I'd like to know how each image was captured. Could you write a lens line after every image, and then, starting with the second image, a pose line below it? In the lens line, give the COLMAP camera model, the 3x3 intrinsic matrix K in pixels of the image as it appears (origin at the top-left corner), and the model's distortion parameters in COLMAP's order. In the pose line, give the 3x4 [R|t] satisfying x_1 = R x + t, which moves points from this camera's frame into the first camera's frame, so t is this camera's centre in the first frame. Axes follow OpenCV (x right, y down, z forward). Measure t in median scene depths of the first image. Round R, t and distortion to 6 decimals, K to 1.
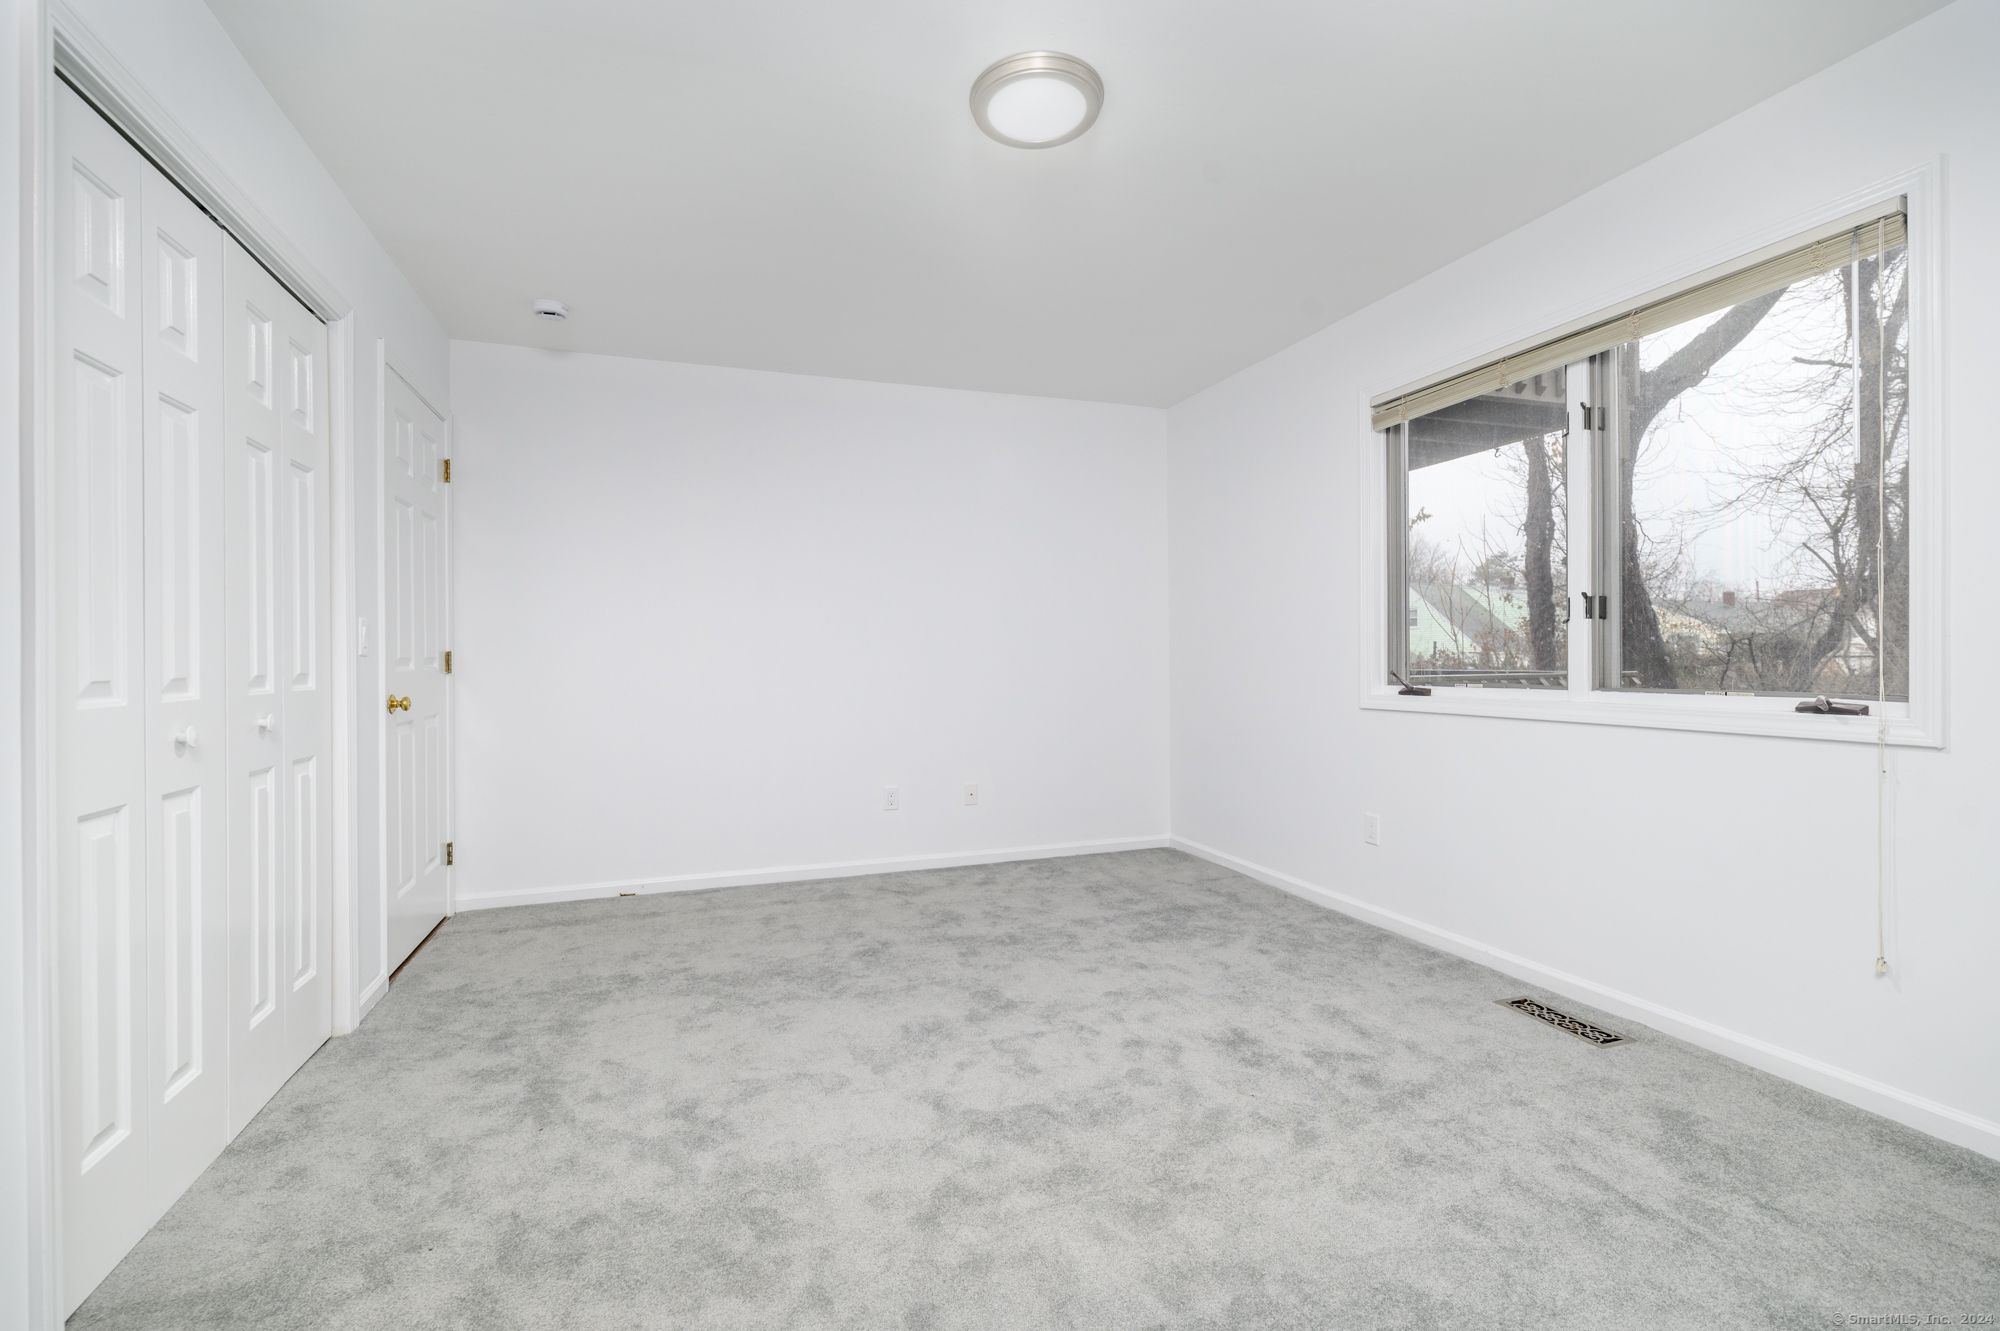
lens RADIAL K [[876.5, 0, 996.2], [0, 876.5, 664.7], [0, 0, 1]] dist [0.000736, -0.002180]
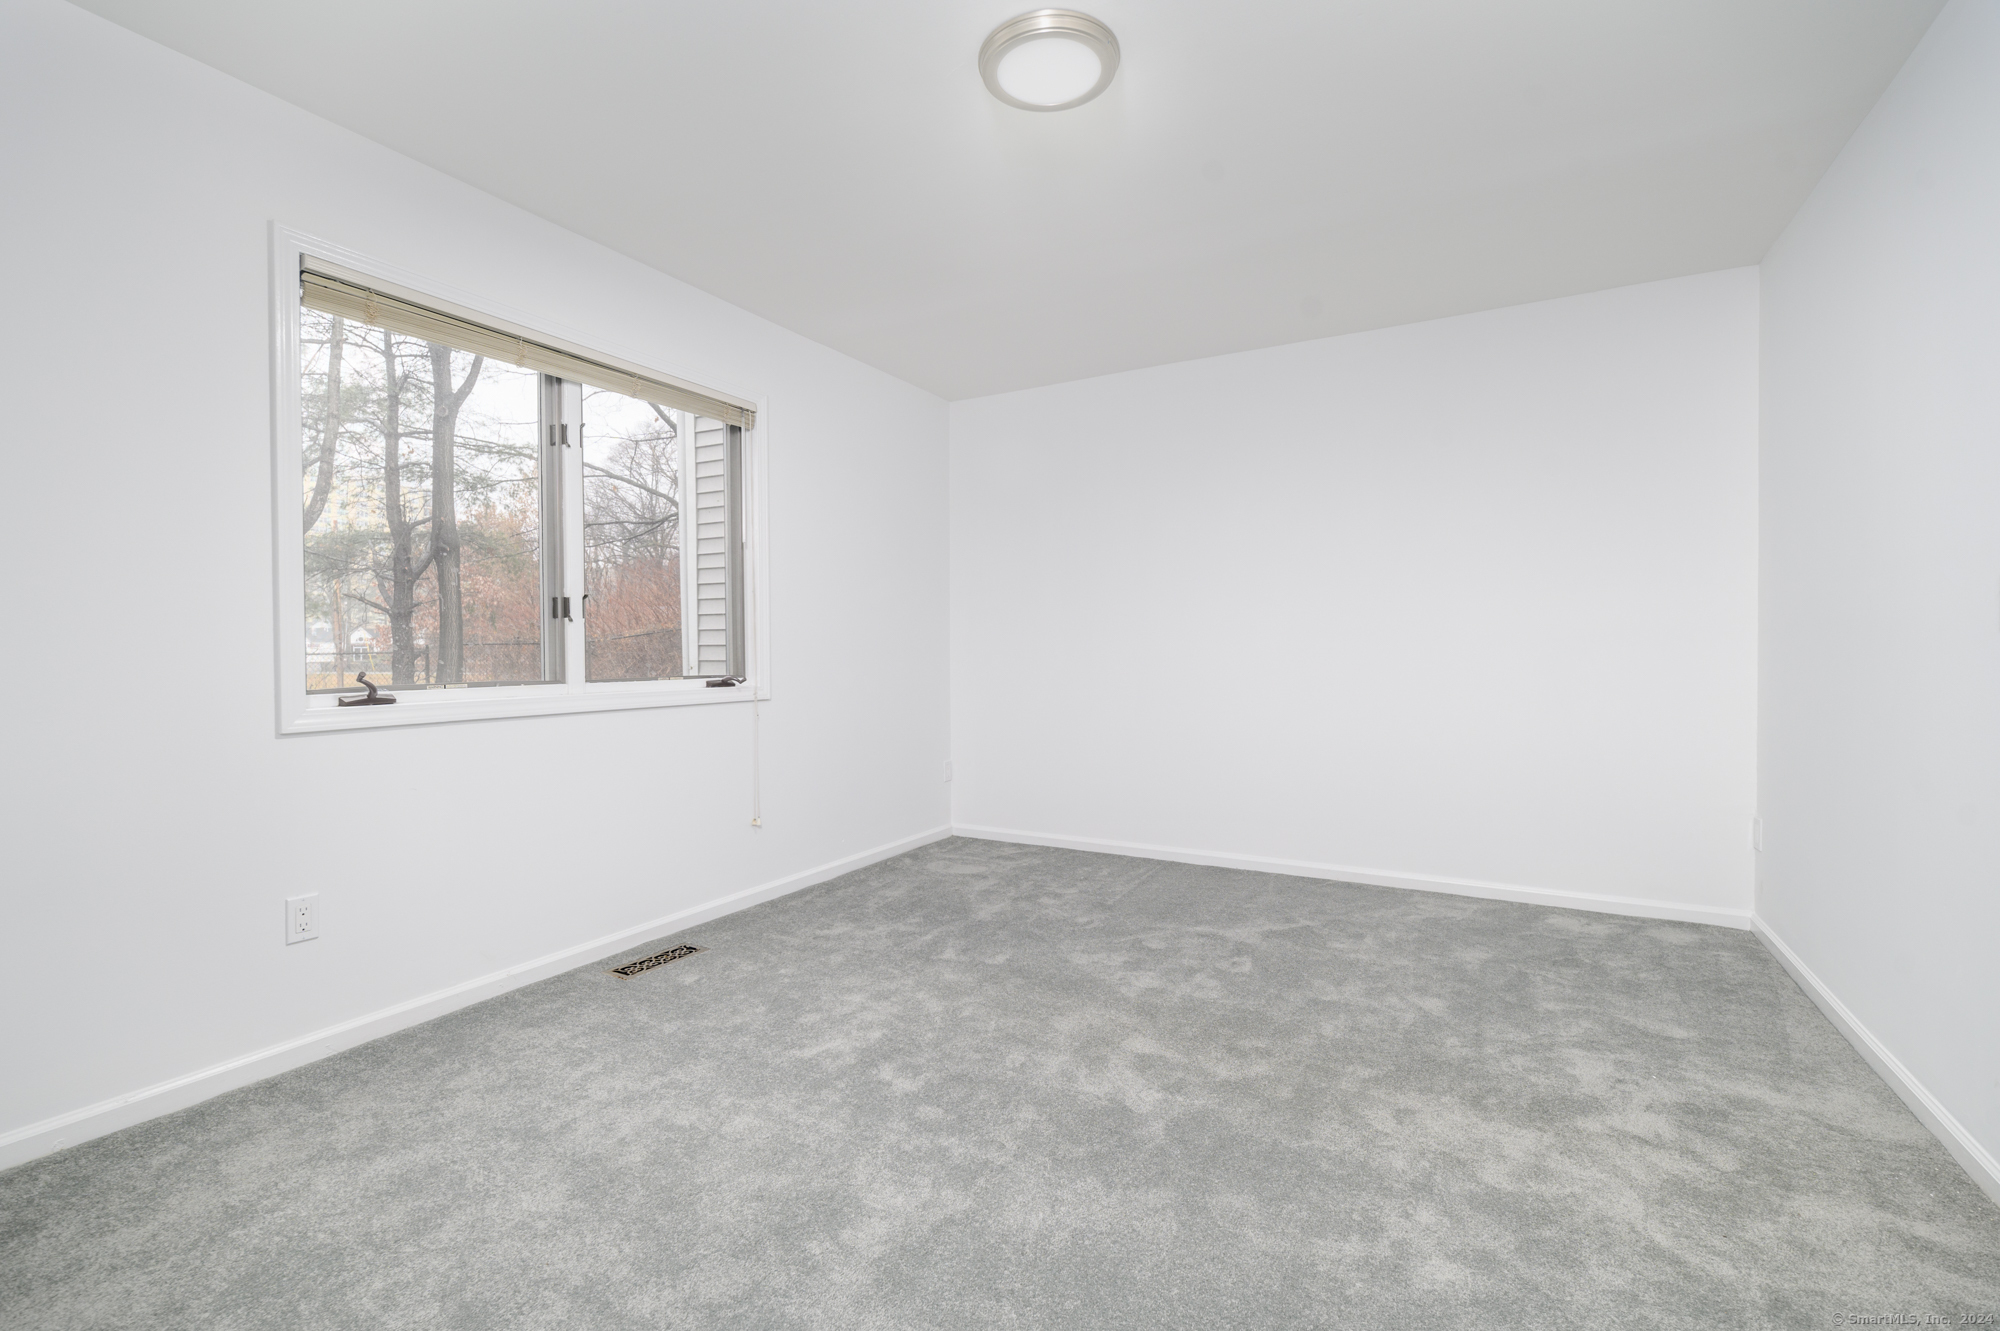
lens RADIAL K [[876.5, 0, 995.3], [0, 876.5, 655.0], [0, 0, 1]] dist [0.000736, -0.002180]
pose [[-0.643324, -0.000752, 0.765593, -0.522638], [0.009315, 0.999918, 0.008810, -0.011498], [-0.765537, 0.012799, -0.643265, 1.326931]]
